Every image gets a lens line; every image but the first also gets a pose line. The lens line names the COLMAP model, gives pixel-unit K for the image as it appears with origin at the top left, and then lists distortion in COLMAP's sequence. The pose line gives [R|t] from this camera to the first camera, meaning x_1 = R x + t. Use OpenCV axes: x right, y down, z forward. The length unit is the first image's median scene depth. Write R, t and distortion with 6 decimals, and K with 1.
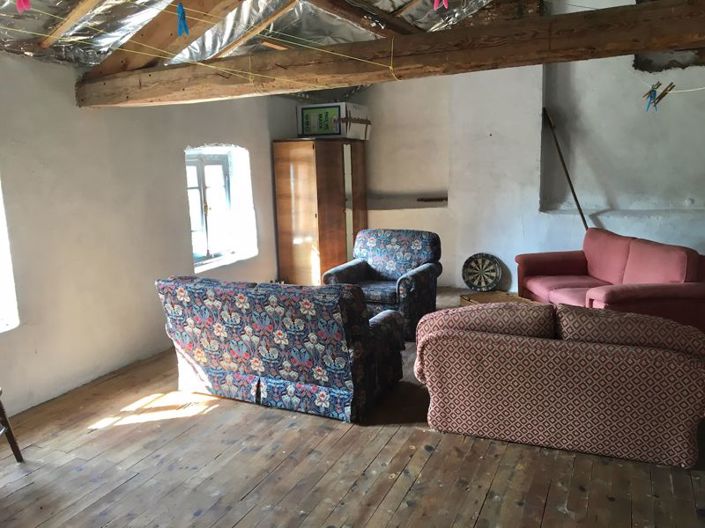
lens RADIAL K [[587.7, 0, 352.5], [0, 587.7, 264.0], [0, 0, 1]] dist [0.088077, -0.126131]
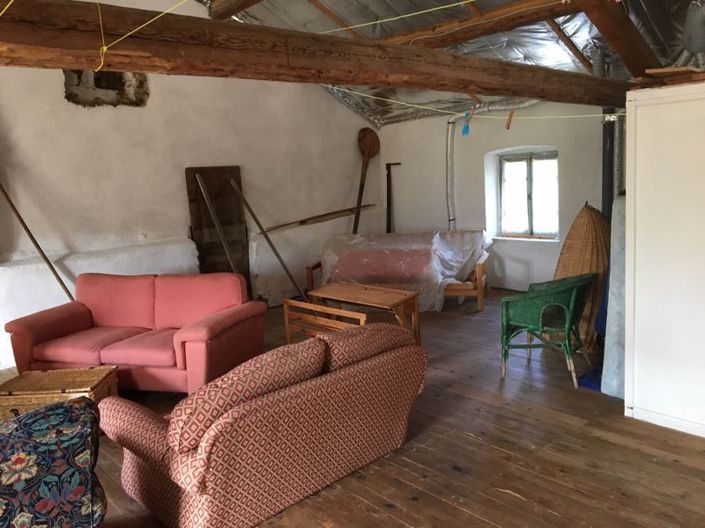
lens RADIAL K [[587.7, 0, 352.5], [0, 587.7, 264.0], [0, 0, 1]] dist [0.088077, -0.126131]
pose [[0.405292, -0.131914, 0.904620, -0.223063], [0.200697, 0.978233, 0.052731, -0.039474], [-0.891885, 0.160183, 0.422945, 0.256002]]
